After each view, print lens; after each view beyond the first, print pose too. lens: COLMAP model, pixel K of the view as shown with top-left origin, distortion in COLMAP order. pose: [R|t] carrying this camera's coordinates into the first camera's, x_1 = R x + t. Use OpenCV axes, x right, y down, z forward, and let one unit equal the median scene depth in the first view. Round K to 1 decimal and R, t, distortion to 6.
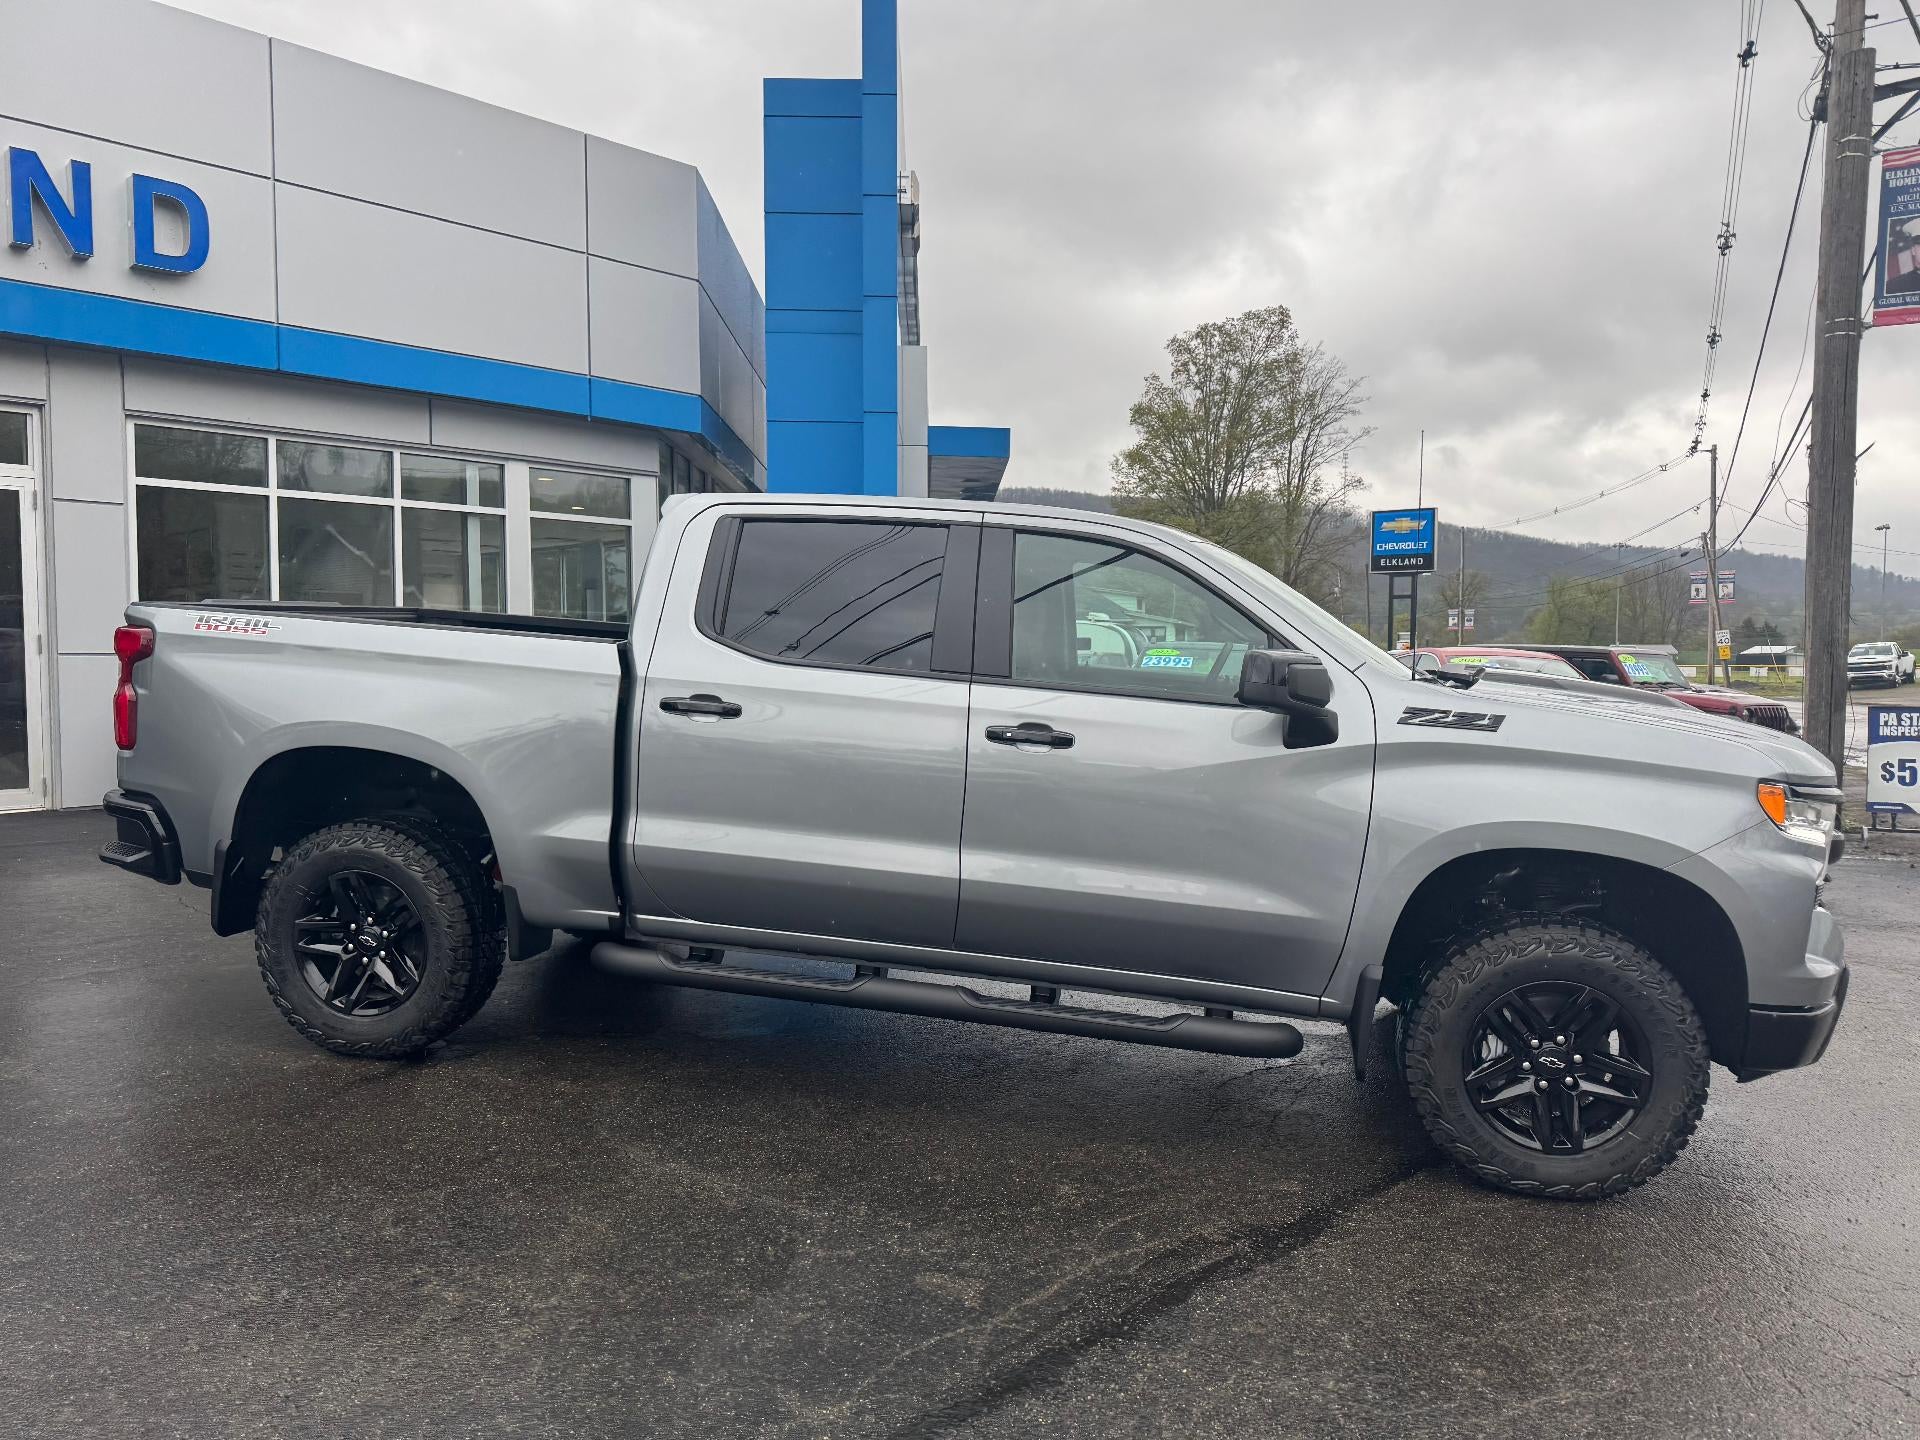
lens RADIAL K [[1384.3, 0, 951.8], [0, 1384.3, 733.1], [0, 0, 1]] dist [0.056678, -0.083769]
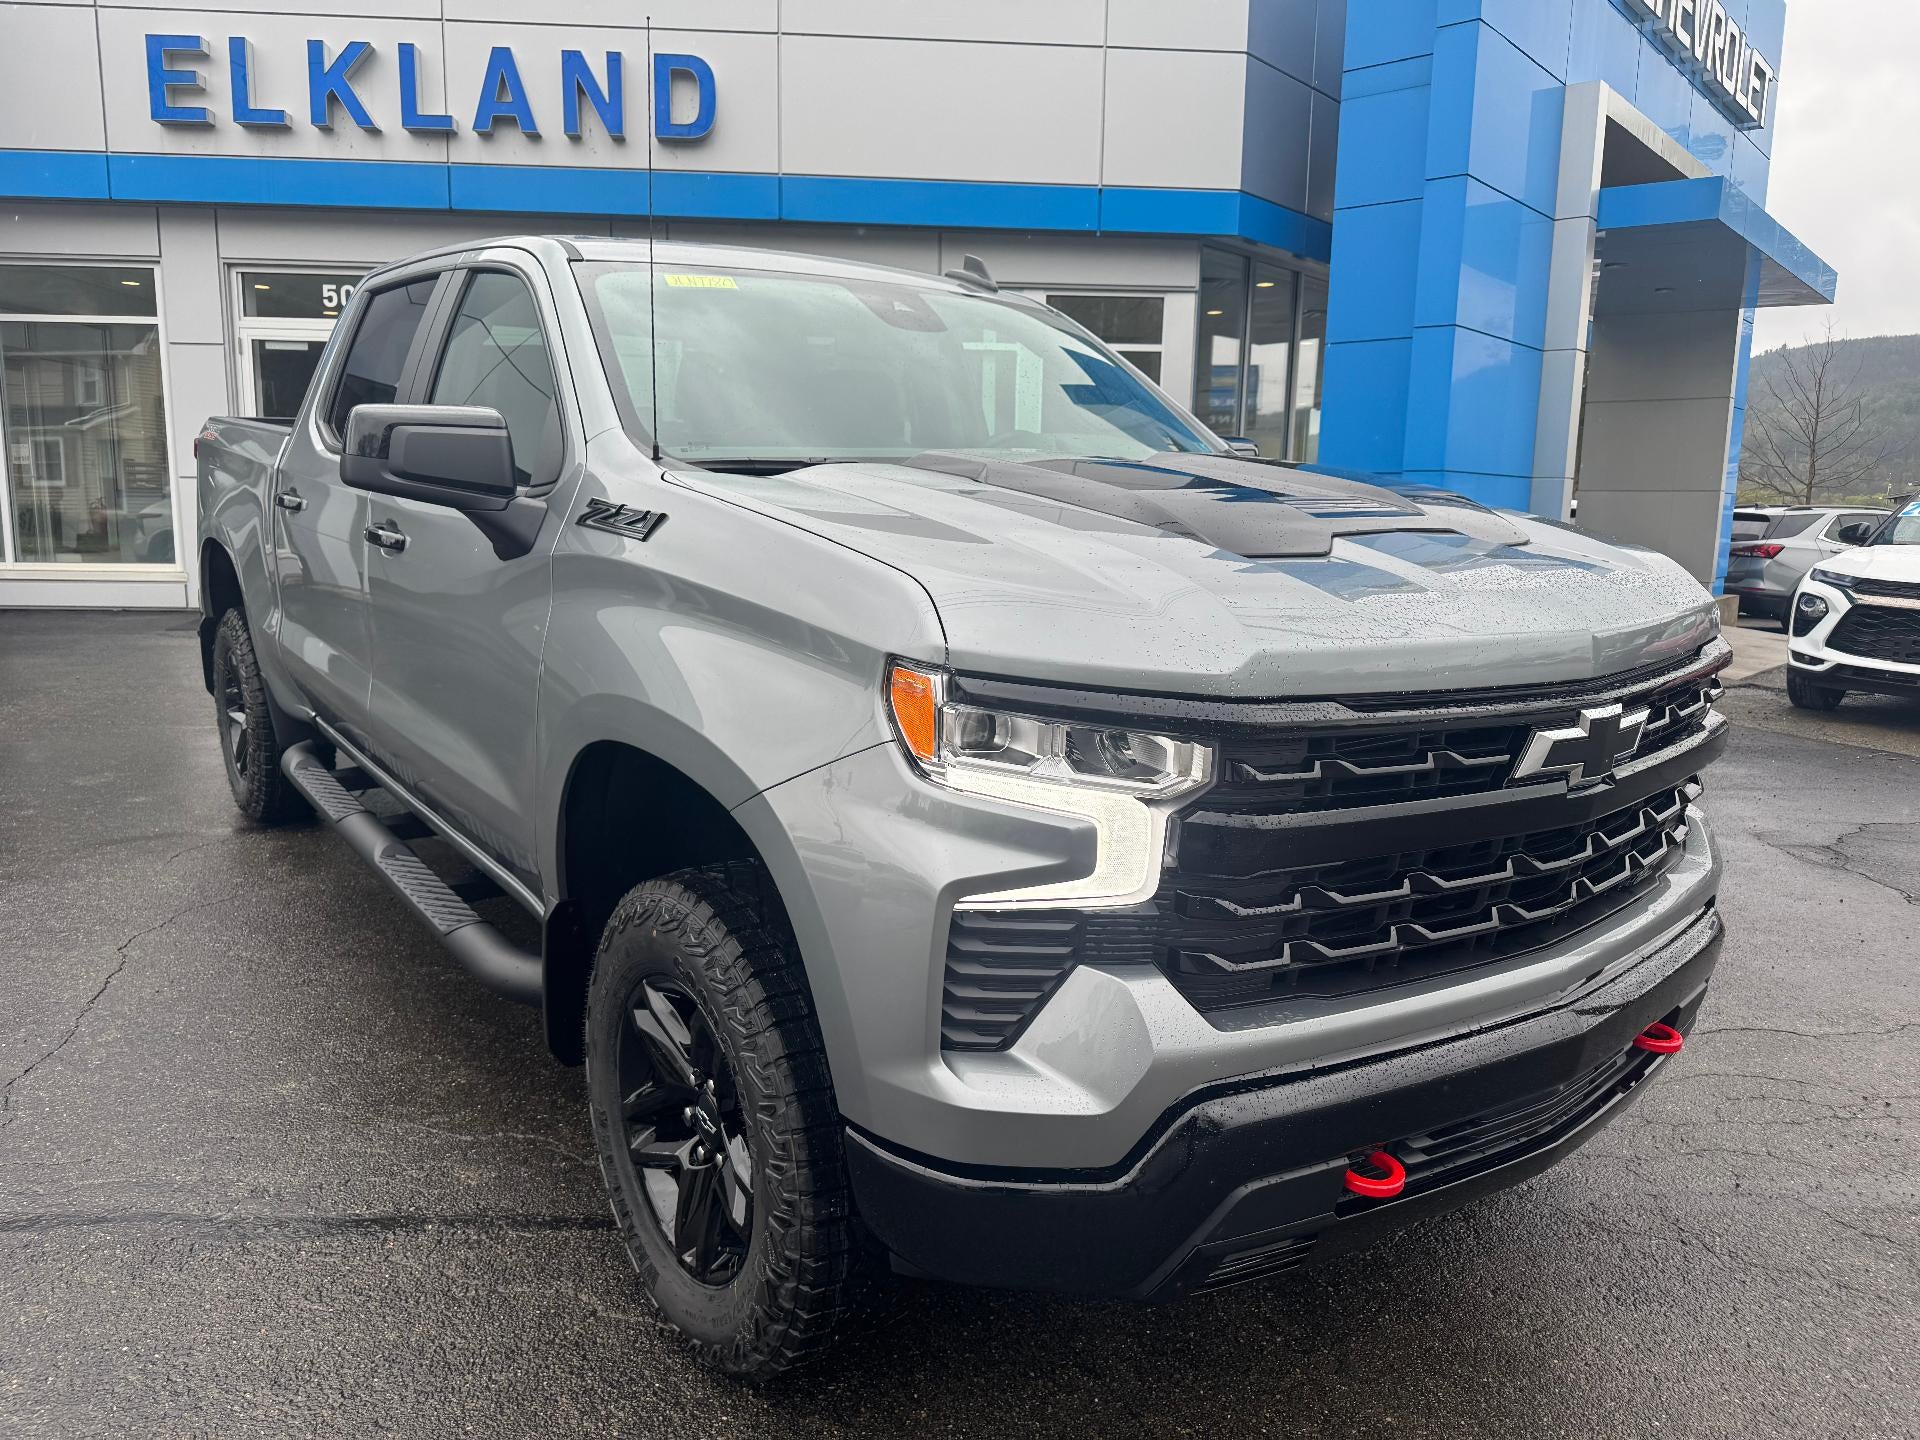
lens RADIAL K [[1395.9, 0, 960.0], [0, 1395.9, 720.0], [0, 0, 1]] dist [0.004196, -0.001385]
pose [[0.737687, 0.111865, -0.665811, 0.730982], [-0.054874, 0.992849, 0.106014, 0.003364], [0.672909, -0.041669, 0.738551, 0.542209]]
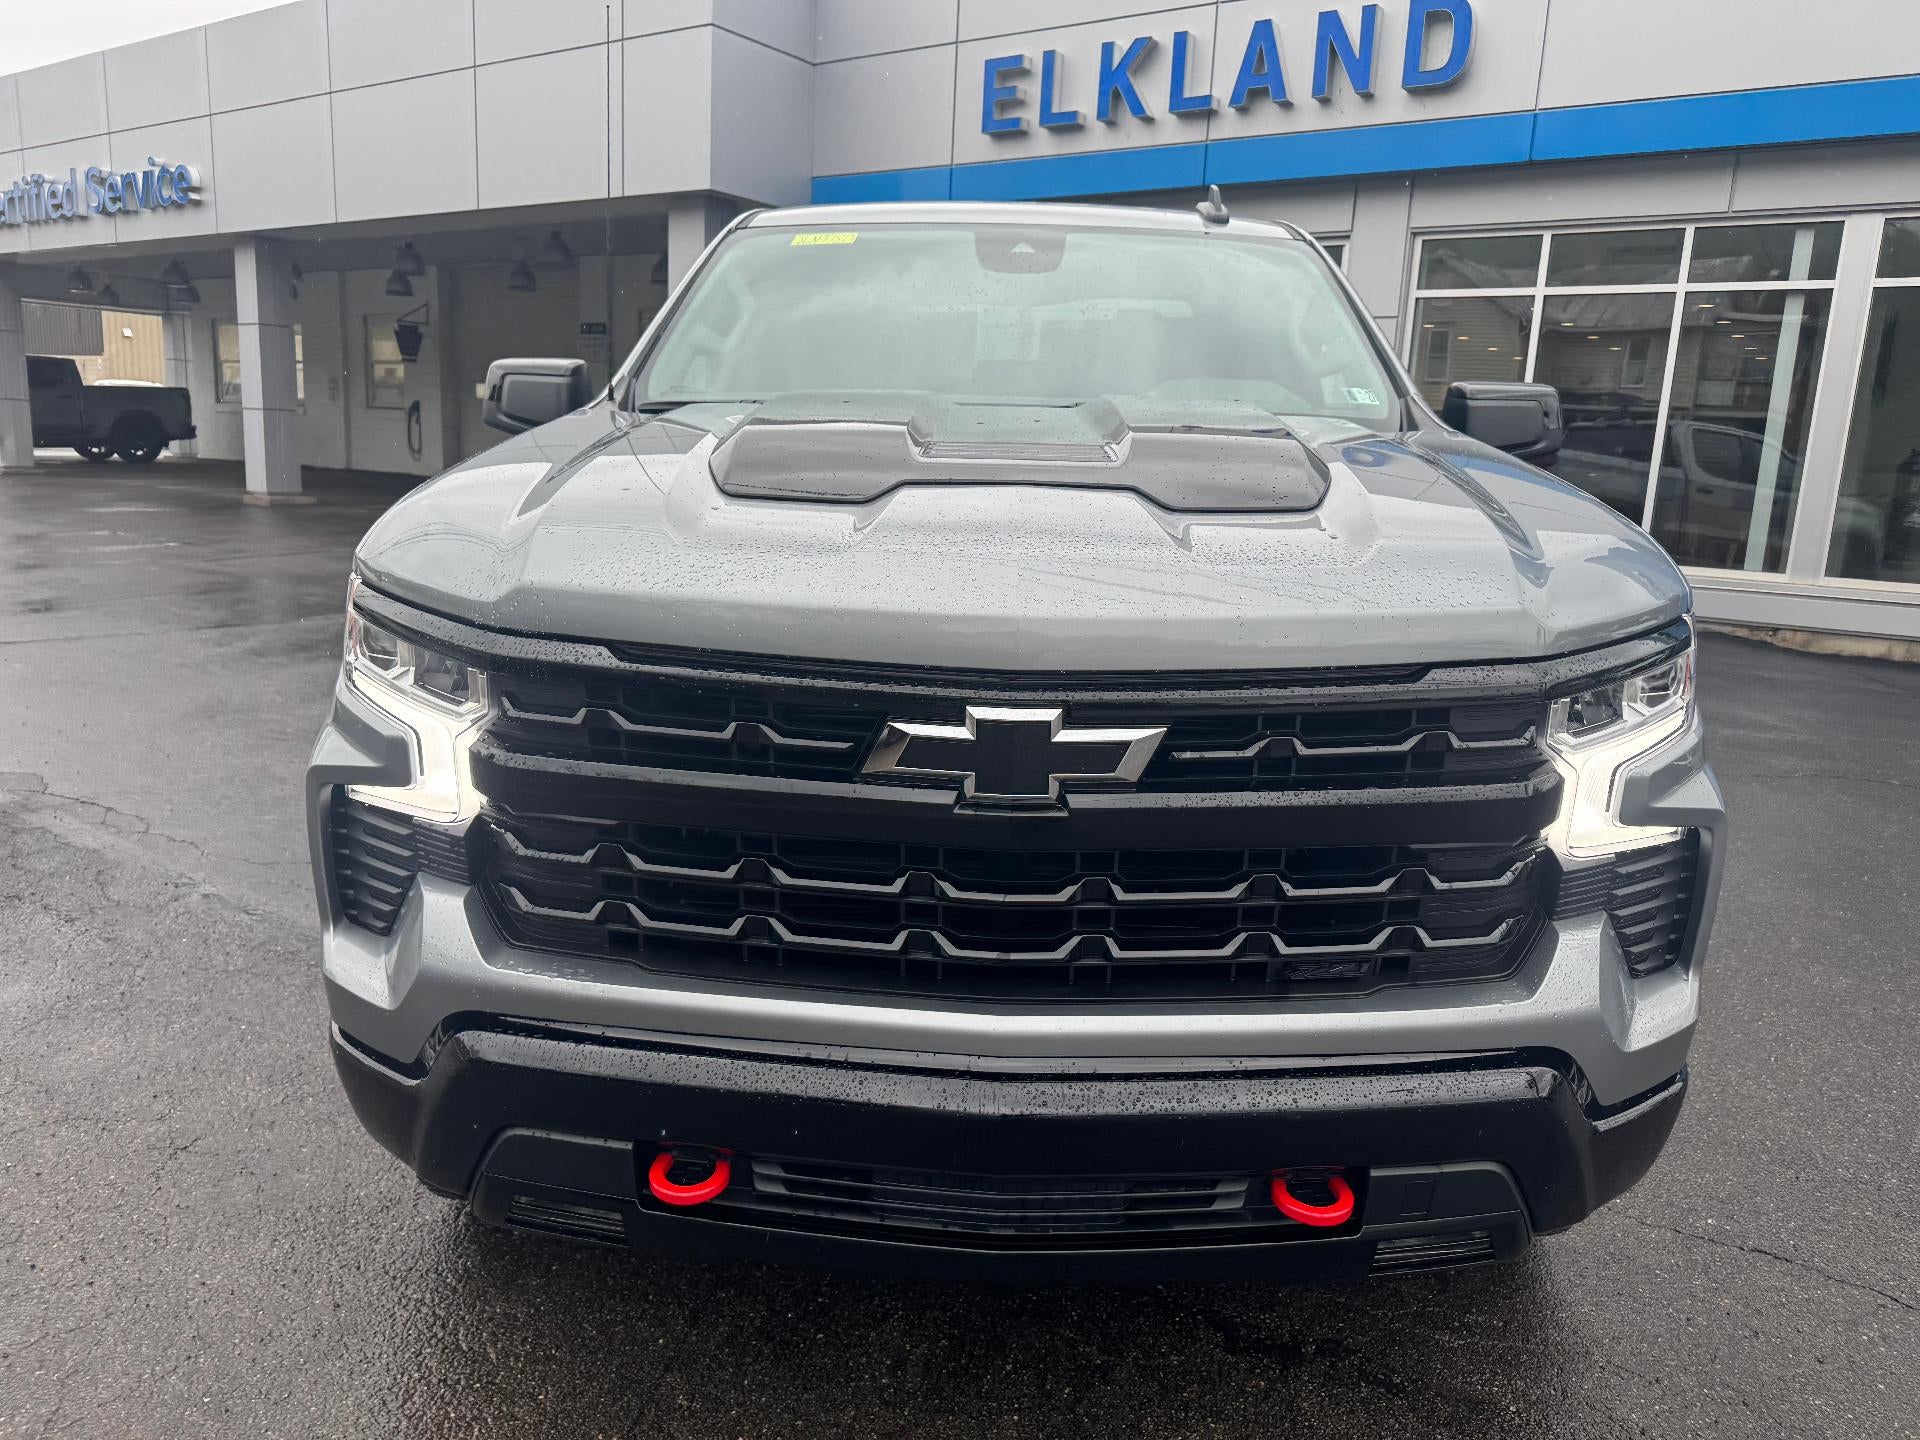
lens RADIAL K [[1378.1, 0, 968.5], [0, 1378.1, 714.0], [0, 0, 1]] dist [0.041293, -0.043272]
pose [[0.161661, 0.190347, -0.968315, 0.901616], [-0.104513, 0.979006, 0.174999, -0.020110], [0.981296, 0.072911, 0.178161, 0.905456]]
